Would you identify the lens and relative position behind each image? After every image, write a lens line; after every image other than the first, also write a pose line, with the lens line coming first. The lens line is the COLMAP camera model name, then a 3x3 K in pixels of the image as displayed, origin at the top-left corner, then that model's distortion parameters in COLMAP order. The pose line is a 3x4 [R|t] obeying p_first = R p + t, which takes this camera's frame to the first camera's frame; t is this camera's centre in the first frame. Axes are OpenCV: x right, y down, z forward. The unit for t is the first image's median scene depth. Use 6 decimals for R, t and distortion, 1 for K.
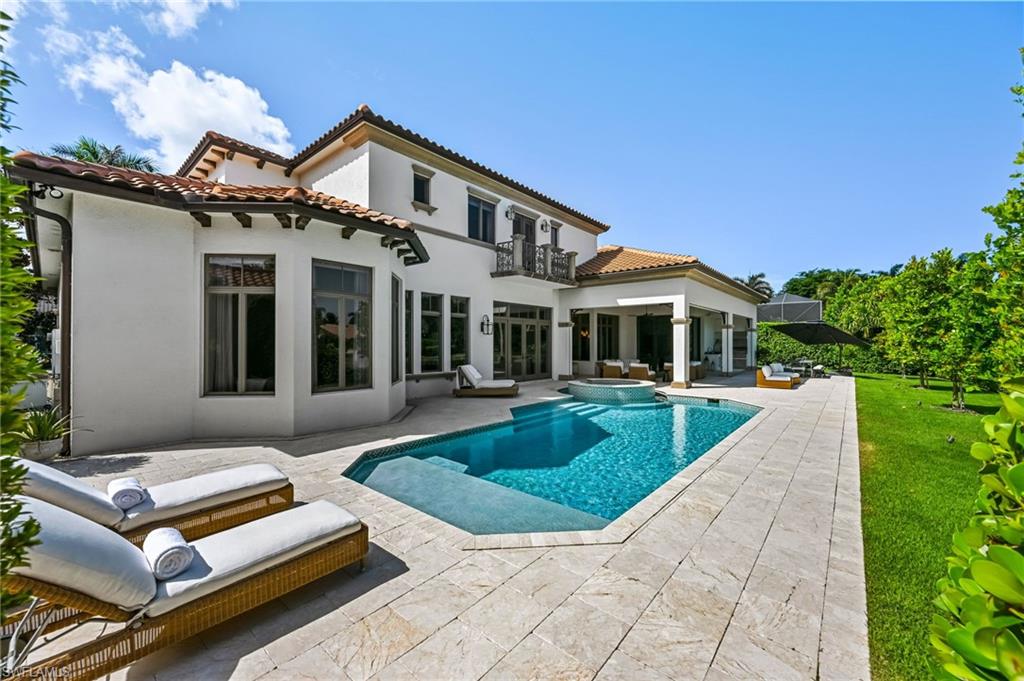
lens RADIAL K [[396.4, 0, 511.6], [0, 396.4, 338.8], [0, 0, 1]] dist [-0.006142, -0.000342]
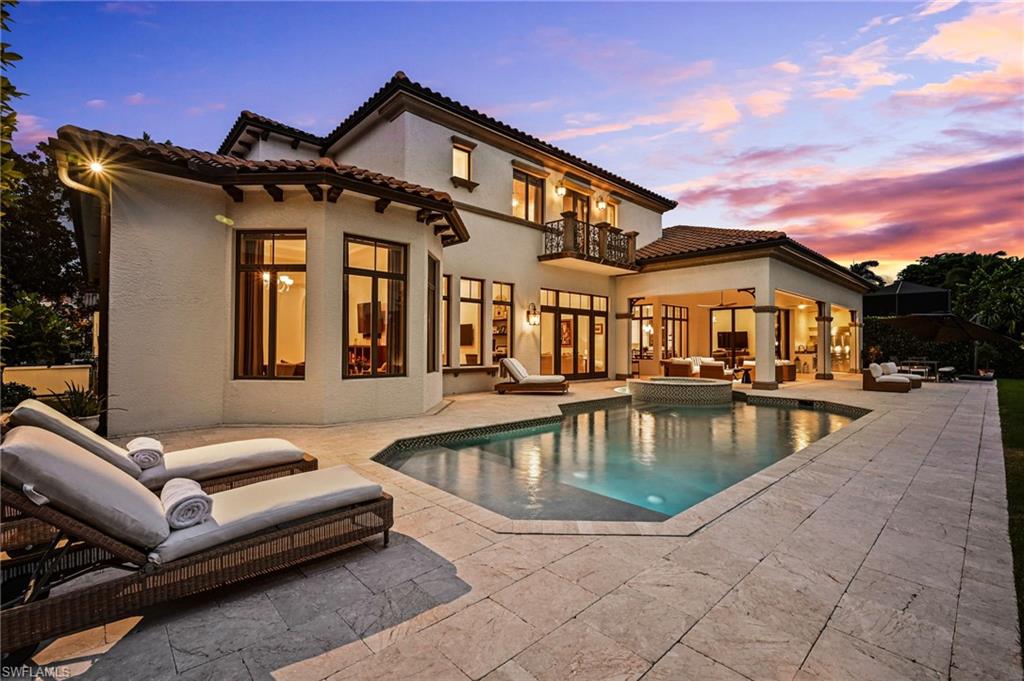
lens RADIAL K [[444.8, 0, 512.7], [0, 444.8, 337.1], [0, 0, 1]] dist [-0.002050, -0.000298]
pose [[0.993627, 0.003768, -0.112654, 0.011578], [-0.004828, 0.999947, -0.009137, 0.075473], [0.112614, 0.009622, 0.993592, 0.016176]]
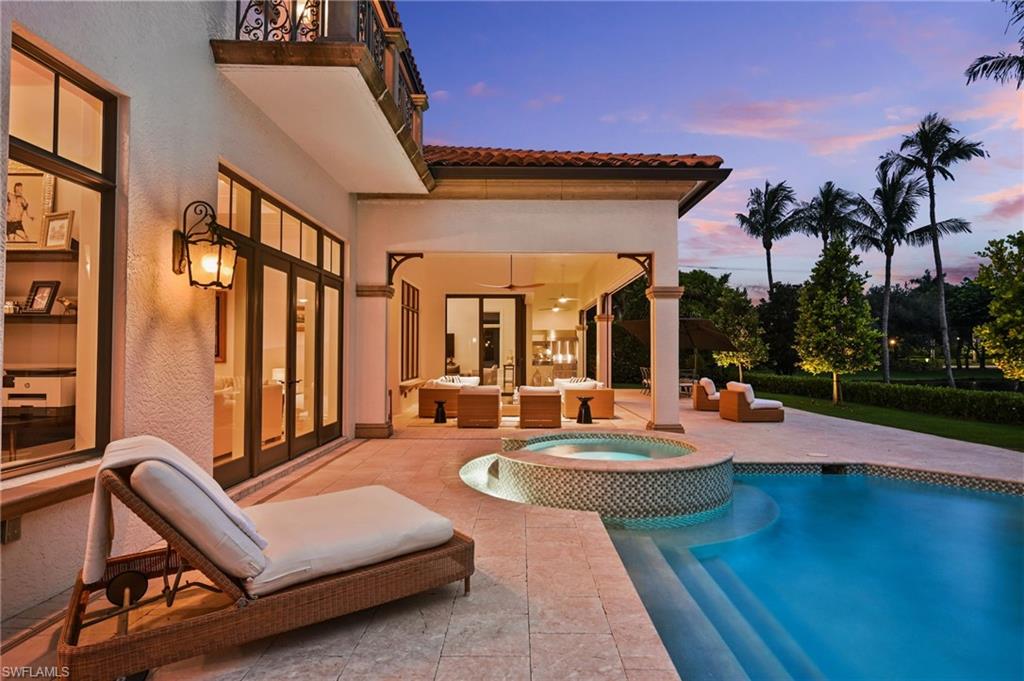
lens RADIAL K [[544.3, 0, 512.3], [0, 544.3, 344.0], [0, 0, 1]] dist [-0.020636, 0.000886]
pose [[0.767278, 0.013734, 0.641167, -0.357050], [-0.011271, 0.999905, -0.007930, 0.065991], [-0.641215, -0.001142, 0.767360, 1.849787]]
